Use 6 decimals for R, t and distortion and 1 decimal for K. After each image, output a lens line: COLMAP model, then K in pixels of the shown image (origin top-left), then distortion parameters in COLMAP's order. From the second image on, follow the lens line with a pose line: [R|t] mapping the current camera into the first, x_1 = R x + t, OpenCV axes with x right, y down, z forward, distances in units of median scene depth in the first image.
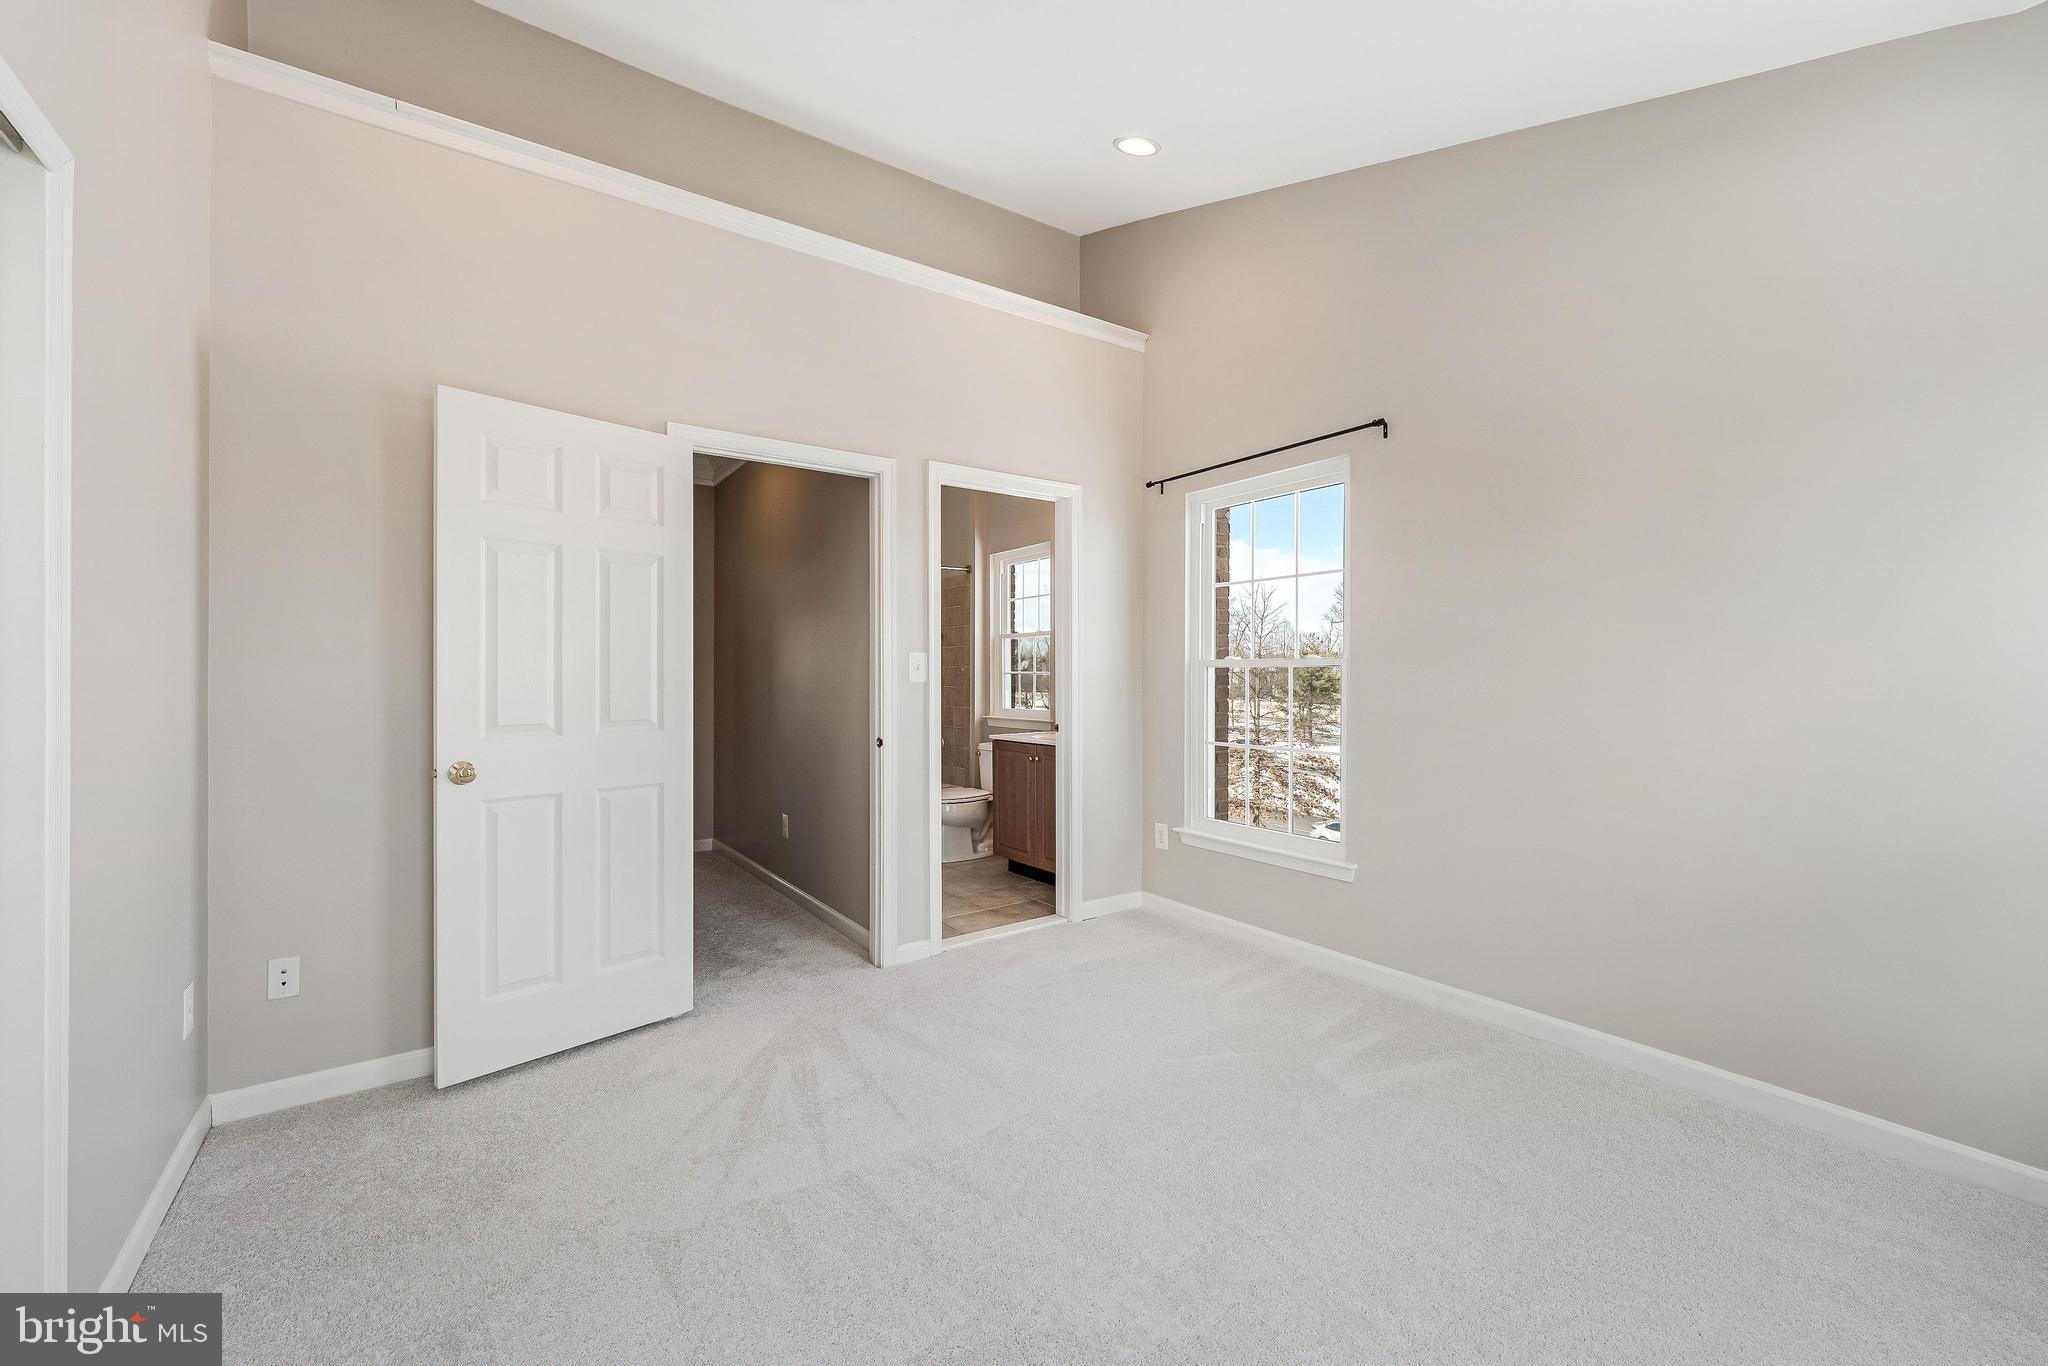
lens RADIAL K [[826.2, 0, 1037.7], [0, 826.2, 673.0], [0, 0, 1]] dist [0.002093, -0.001264]
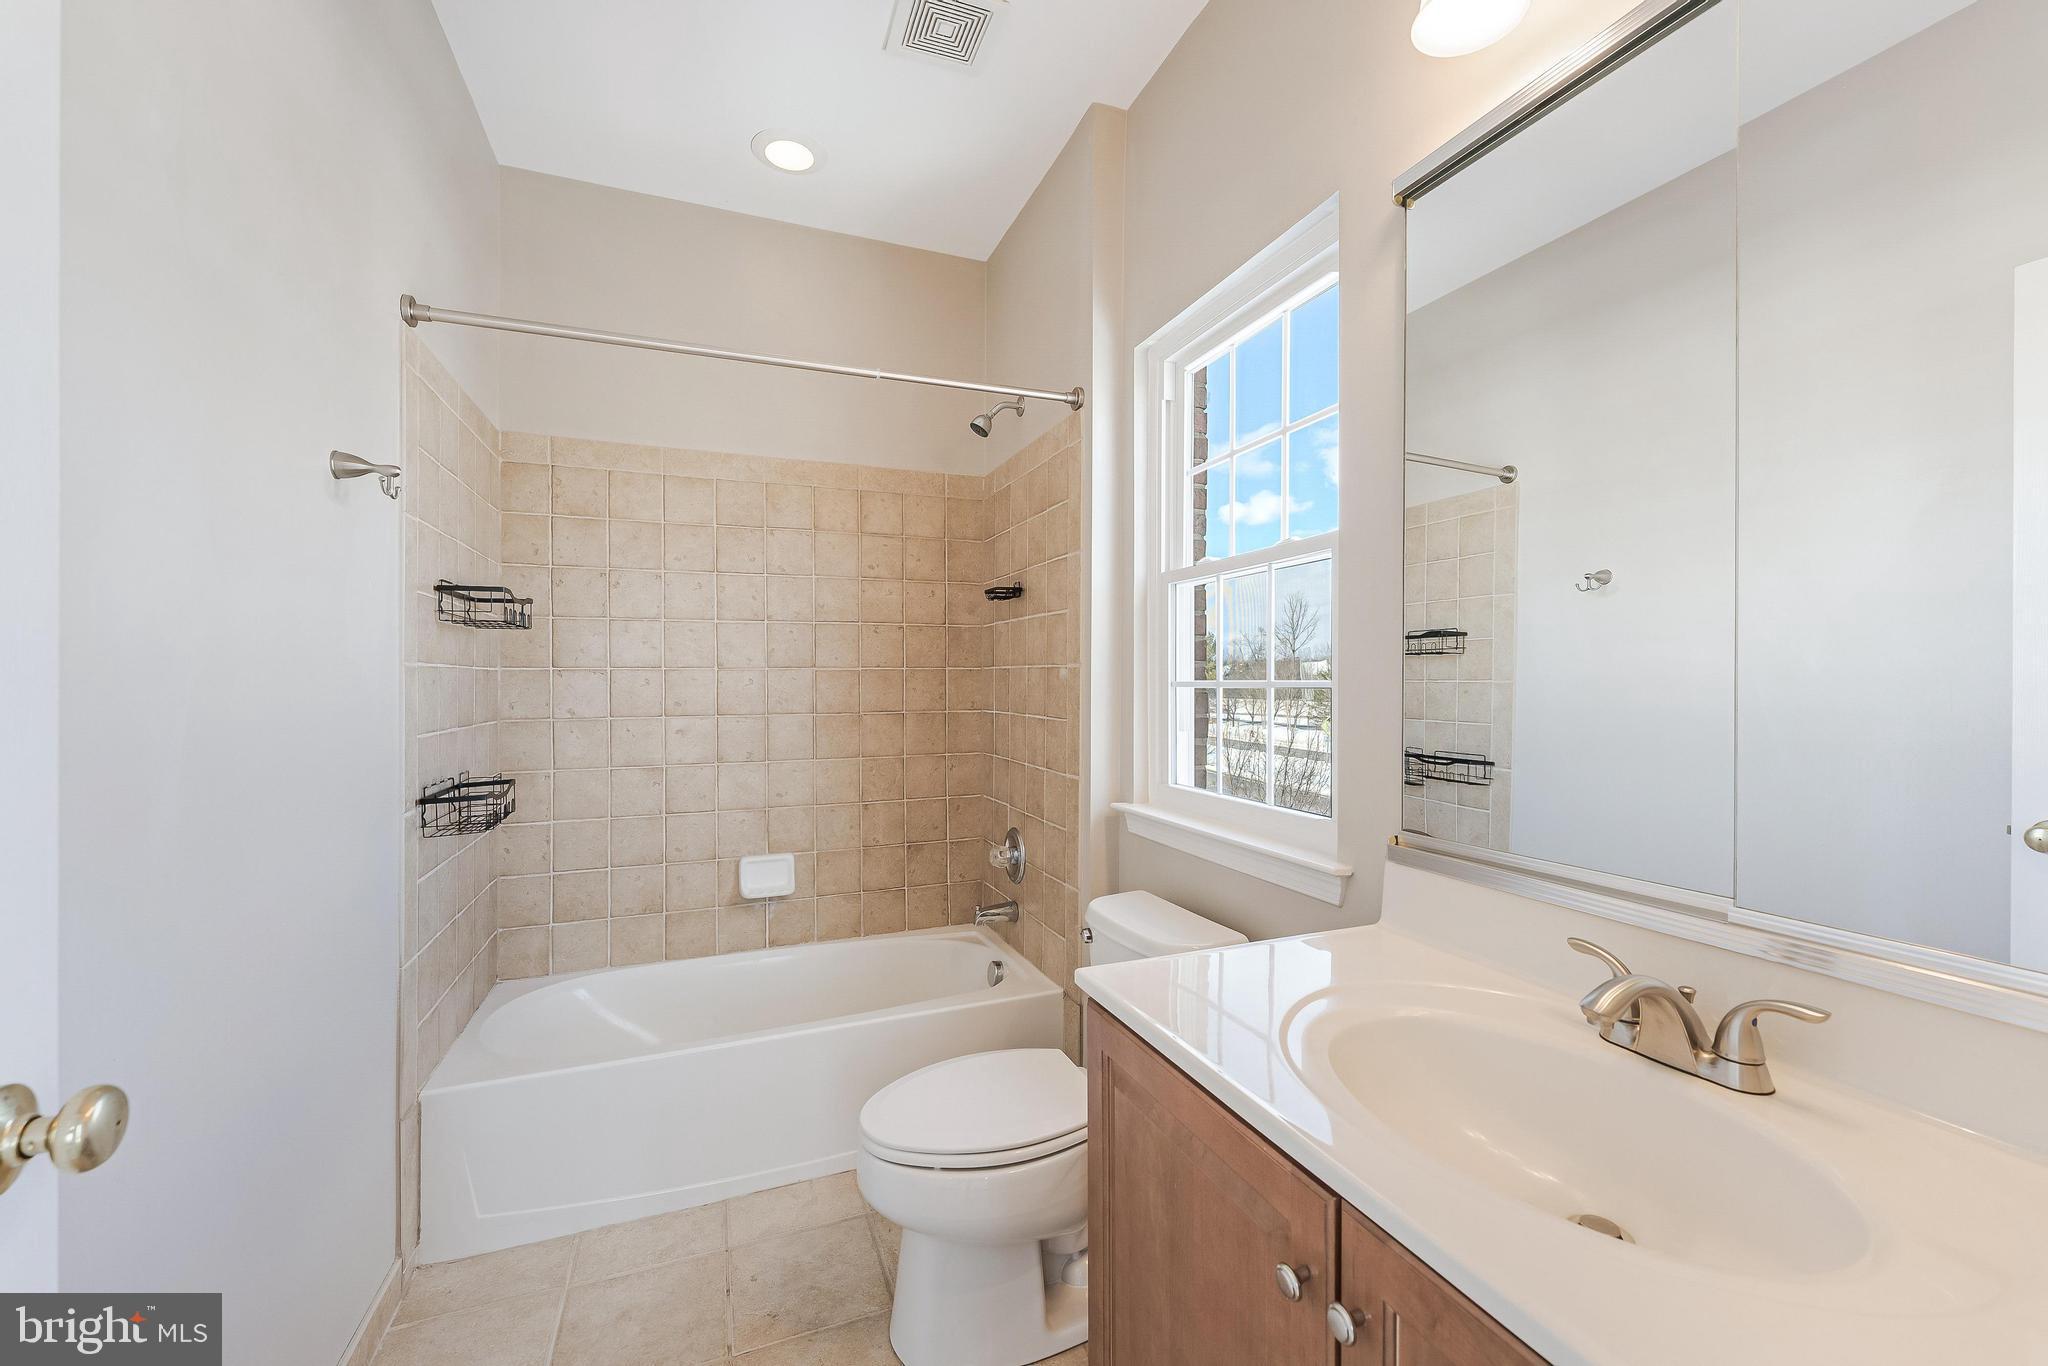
lens RADIAL K [[826.2, 0, 1030.4], [0, 826.2, 680.8], [0, 0, 1]] dist [0.002093, -0.001264]
pose [[0.969097, 0.001663, -0.246673, -0.013506], [-0.000768, 0.999993, 0.003727, -0.002556], [0.246678, -0.003423, 0.969092, 0.648279]]
